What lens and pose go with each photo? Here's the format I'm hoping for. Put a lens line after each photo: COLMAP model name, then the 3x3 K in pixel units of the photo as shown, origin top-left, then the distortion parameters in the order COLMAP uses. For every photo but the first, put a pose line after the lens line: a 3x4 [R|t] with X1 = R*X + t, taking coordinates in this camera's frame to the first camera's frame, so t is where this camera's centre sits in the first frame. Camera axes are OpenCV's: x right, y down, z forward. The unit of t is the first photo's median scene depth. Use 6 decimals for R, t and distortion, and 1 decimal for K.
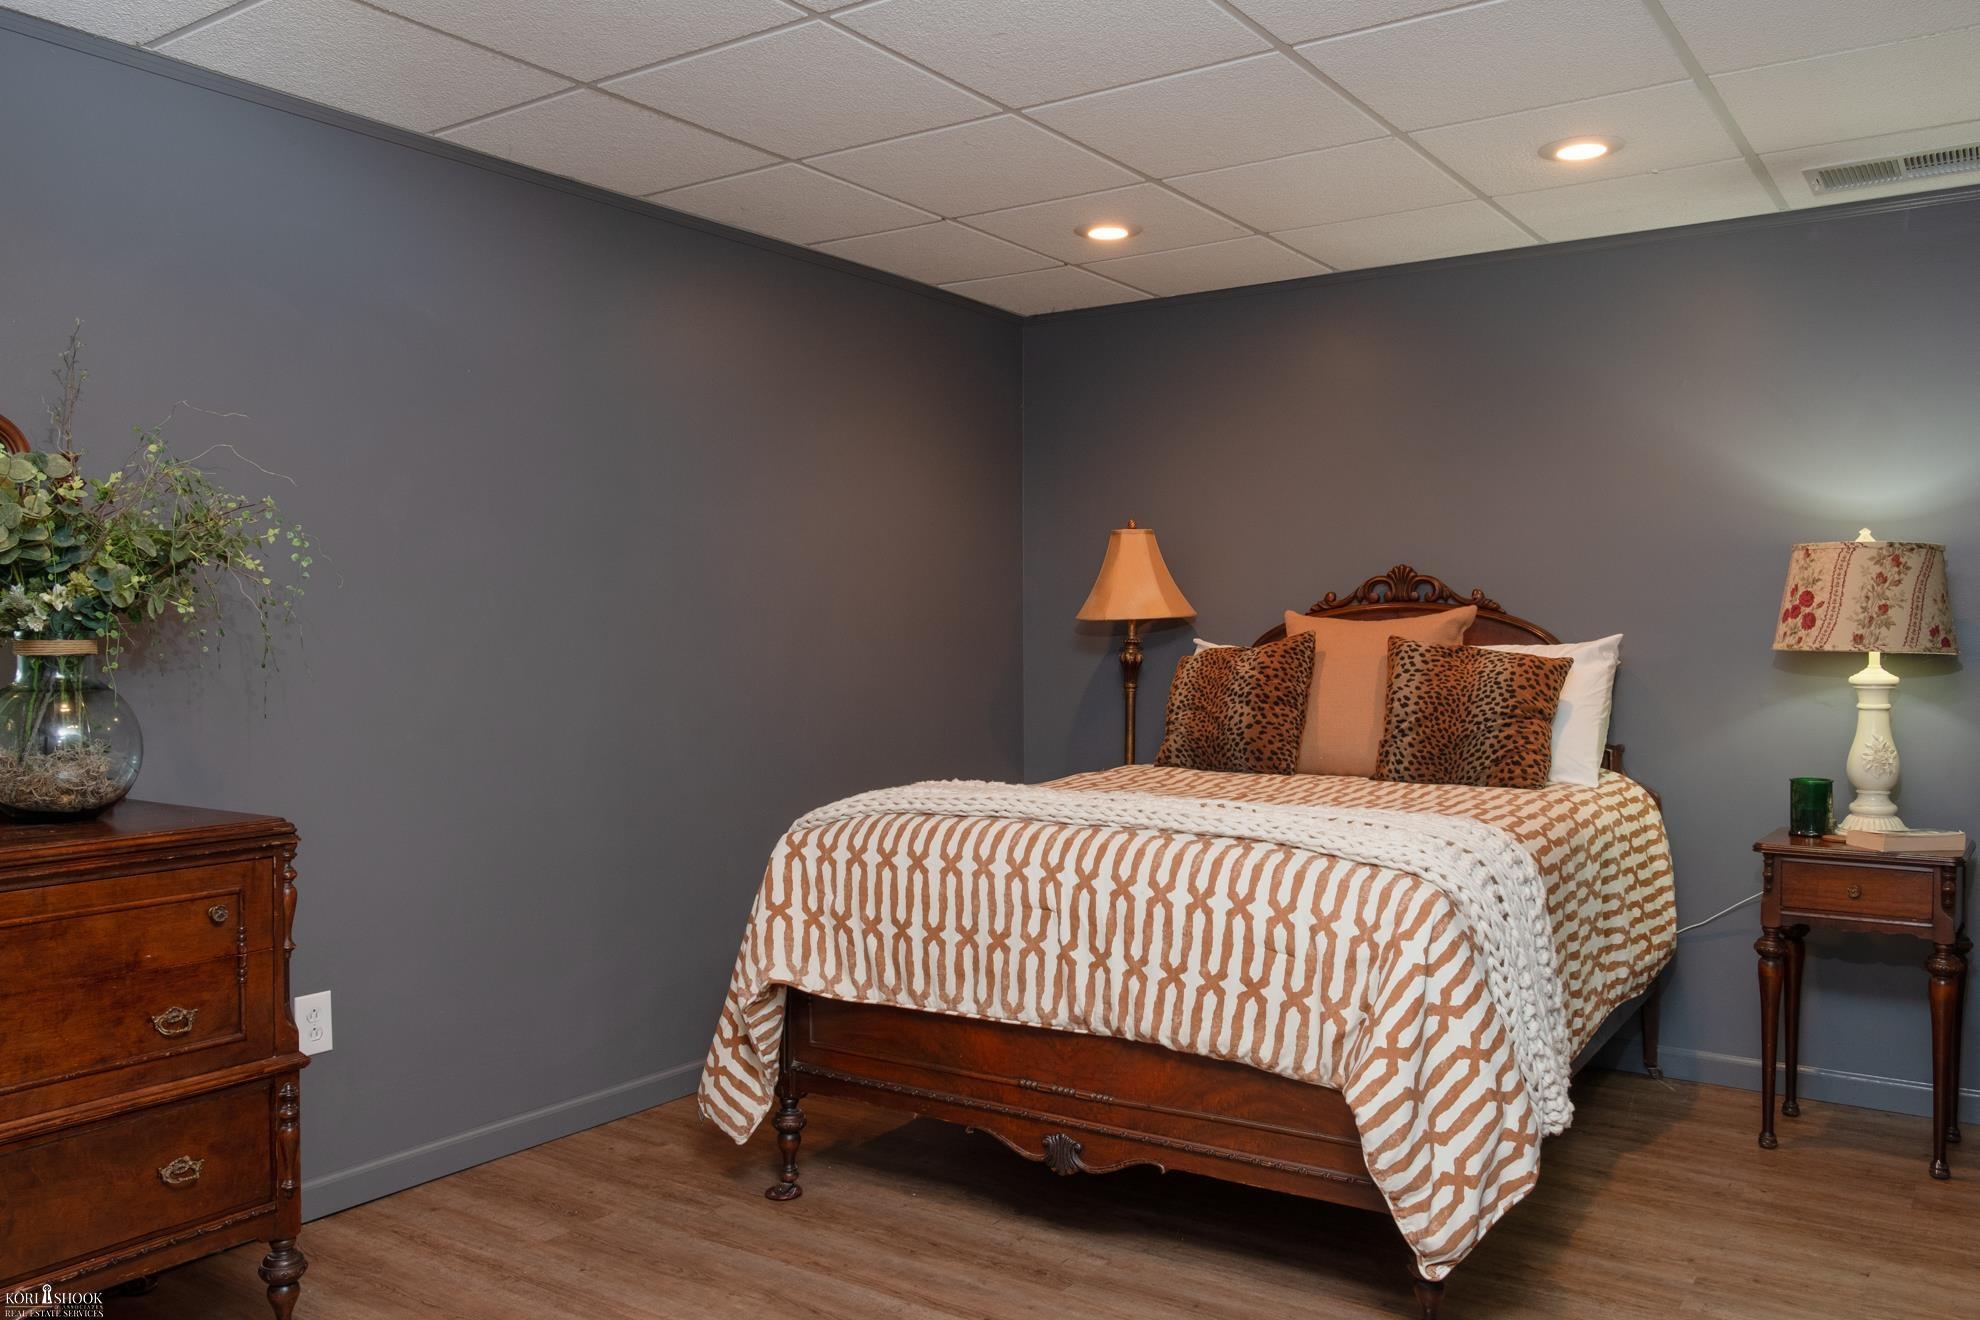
lens RADIAL K [[1557.2, 0, 990.0], [0, 1557.2, 660.0], [0, 0, 1]] dist [-0.032600, 0.002362]
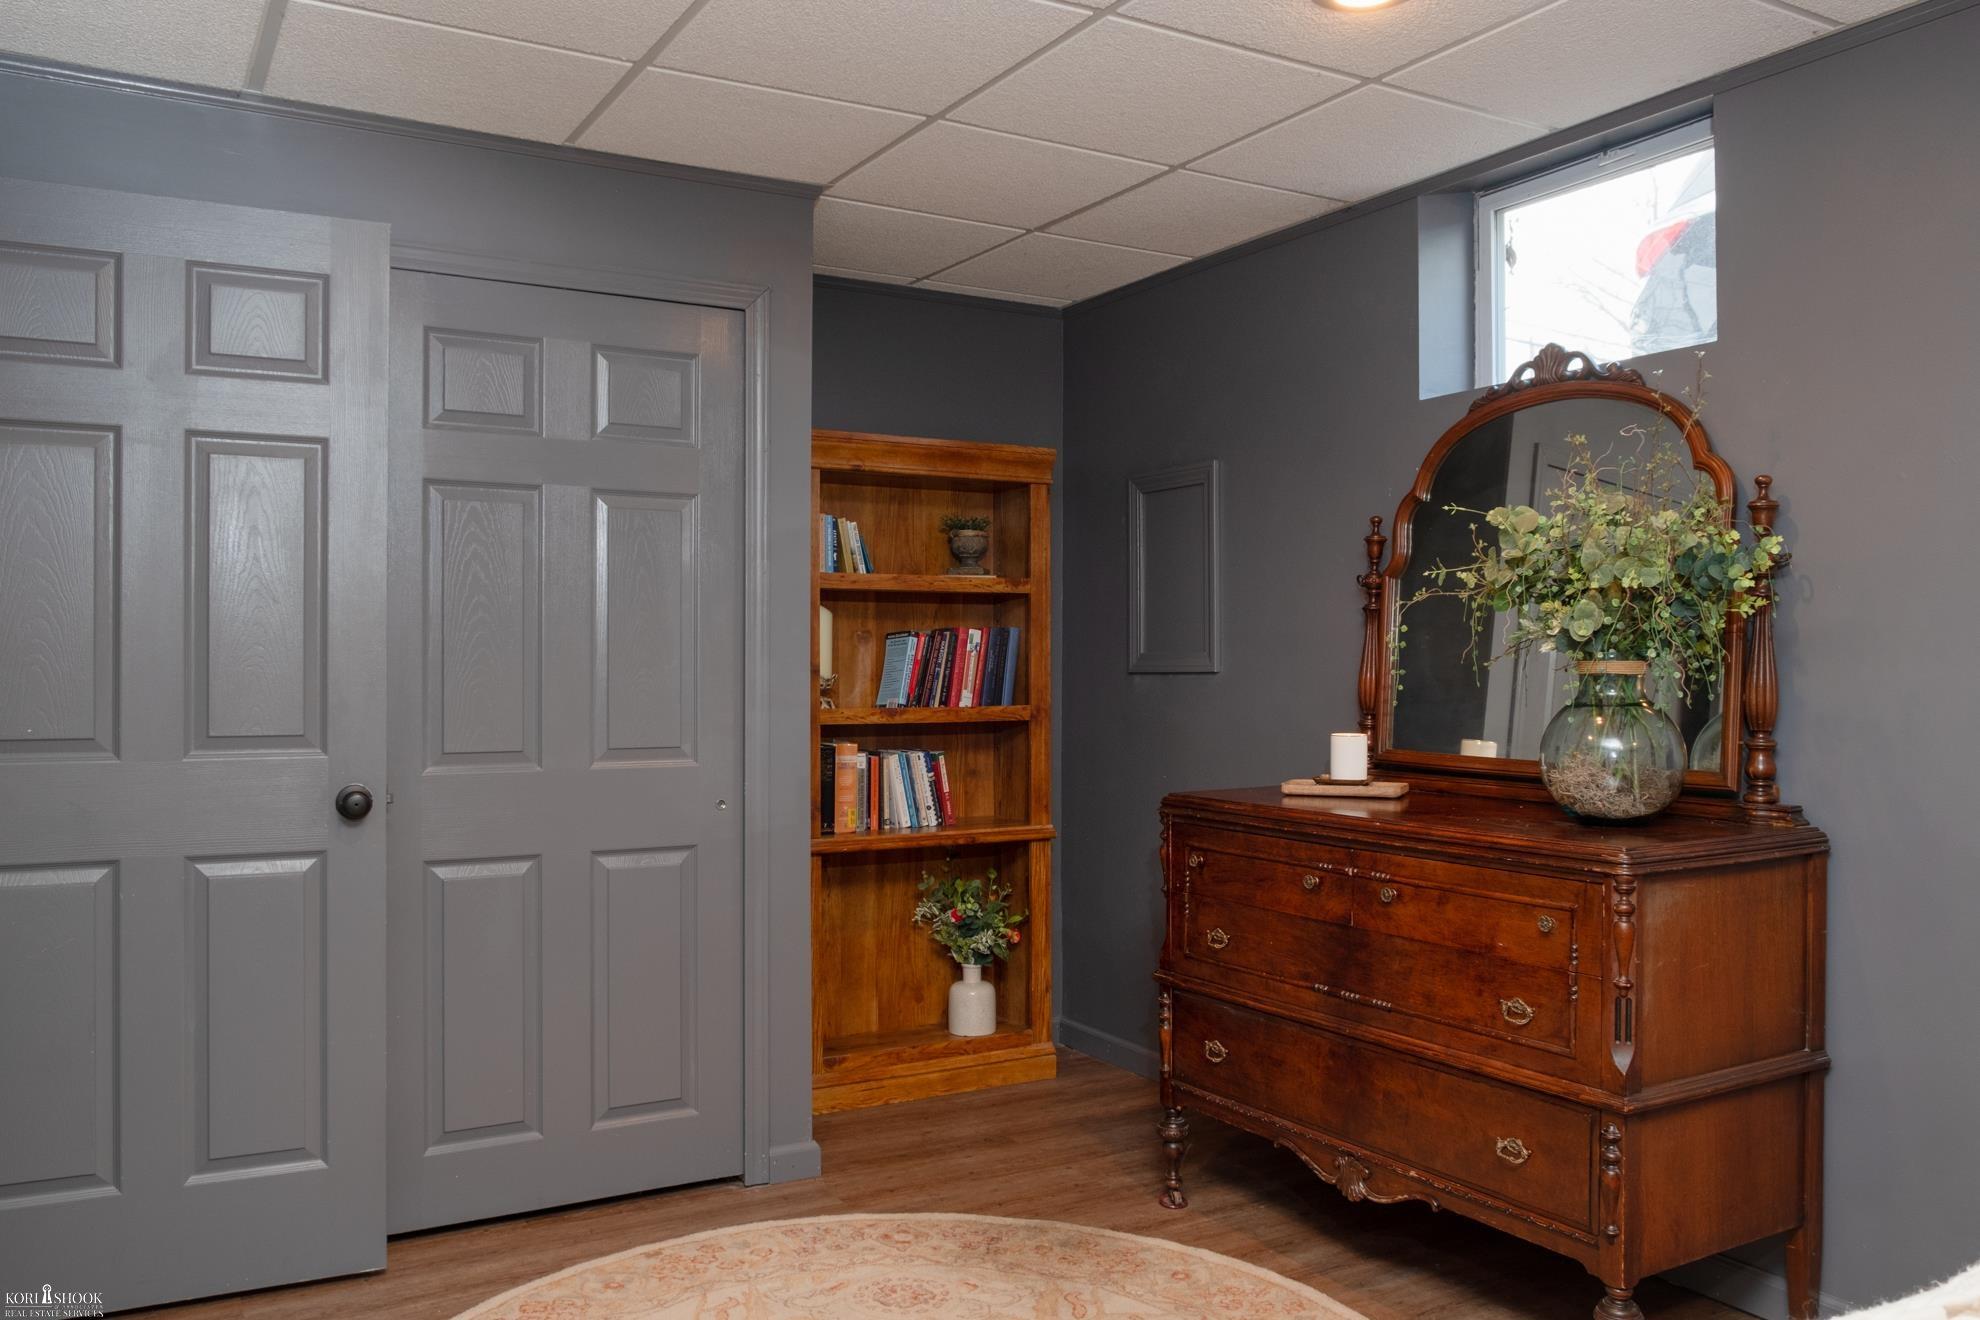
lens RADIAL K [[1557.2, 0, 990.0], [0, 1557.2, 660.0], [0, 0, 1]] dist [-0.032600, 0.002362]
pose [[-0.425639, 0.003245, -0.904887, 0.610573], [-0.014746, 0.999836, 0.010522, -0.018439], [0.904773, 0.017822, -0.425522, 1.122461]]
